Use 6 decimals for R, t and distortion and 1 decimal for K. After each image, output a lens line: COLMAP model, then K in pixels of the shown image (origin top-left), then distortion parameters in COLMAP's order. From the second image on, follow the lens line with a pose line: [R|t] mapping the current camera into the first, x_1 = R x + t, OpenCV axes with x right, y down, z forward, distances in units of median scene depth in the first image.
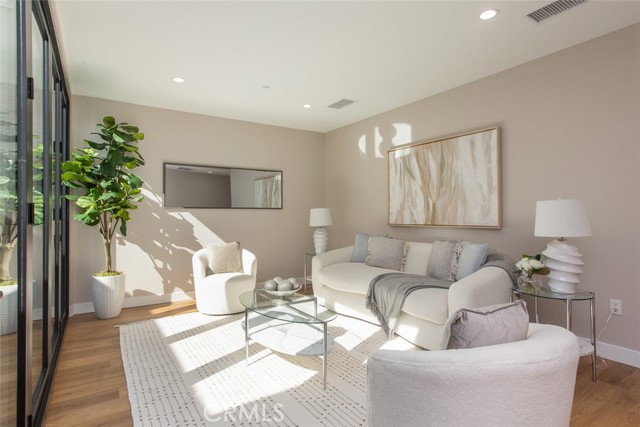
lens RADIAL K [[329.2, 0, 320.0], [0, 329.2, 213.5], [0, 0, 1]] dist [-0.029391, 0.000386]
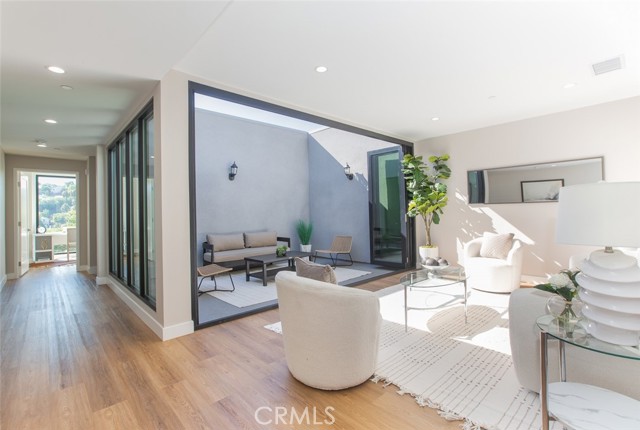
lens RADIAL K [[305.0, 0, 322.5], [0, 305.0, 210.2], [0, 0, 1]] dist [-0.053093, 0.000041]
pose [[0.158792, -0.010792, -0.987253, 0.712305], [0.023896, 0.999689, -0.007084, 0.000424], [0.987023, -0.022467, 0.159001, 0.239018]]
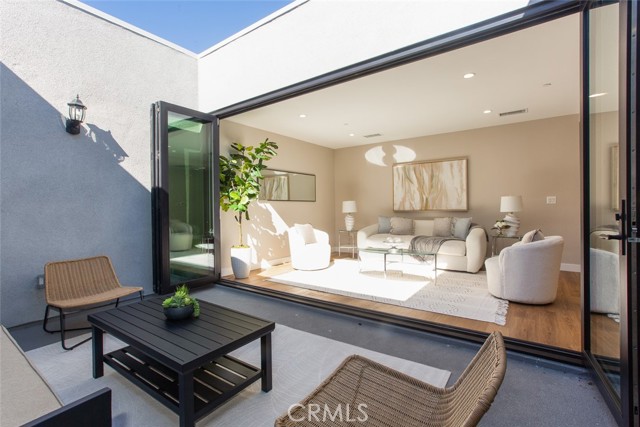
lens RADIAL K [[295.7, 0, 317.9], [0, 295.7, 212.1], [0, 0, 1]] dist [-0.028595, 0.016315]
pose [[0.939517, -0.014587, 0.342191, -0.736841], [0.008608, 0.999783, 0.018984, 0.010917], [-0.342394, -0.014890, 0.939439, -0.286957]]
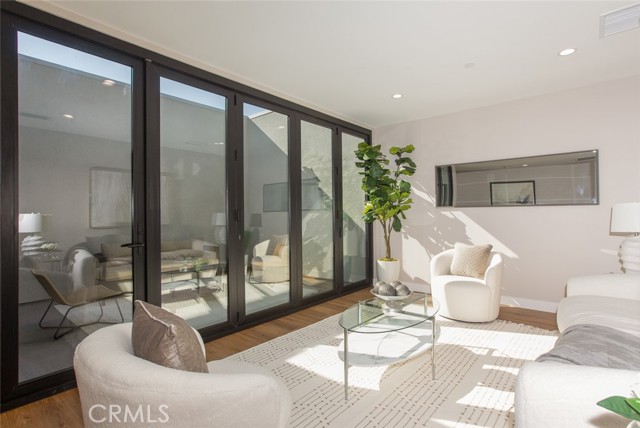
lens RADIAL K [[322.9, 0, 320.0], [0, 322.9, 214.0], [0, 0, 1]] dist [-0.004372, -0.000075]
pose [[0.268703, 0.000139, -0.963223, 0.499606], [0.013312, 0.999904, 0.003857, -0.005566], [0.963131, -0.013859, 0.268675, 0.375967]]
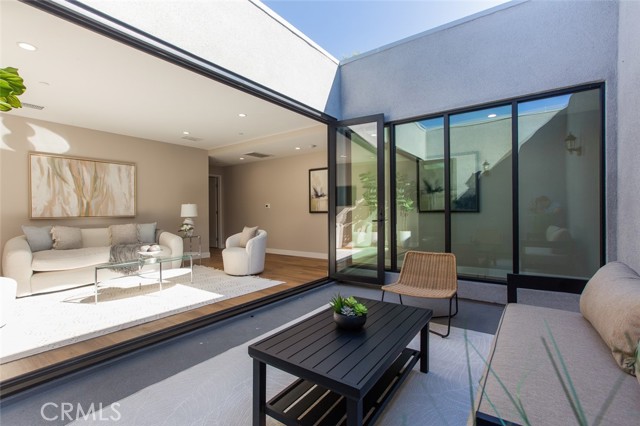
lens RADIAL K [[295.7, 0, 317.9], [0, 295.7, 211.6], [0, 0, 1]] dist [-0.028595, 0.016315]
pose [[-0.336576, 0.000132, 0.941656, -1.226788], [0.001524, 0.999999, 0.000404, 0.012835], [-0.941655, 0.001571, -0.336576, 0.460414]]
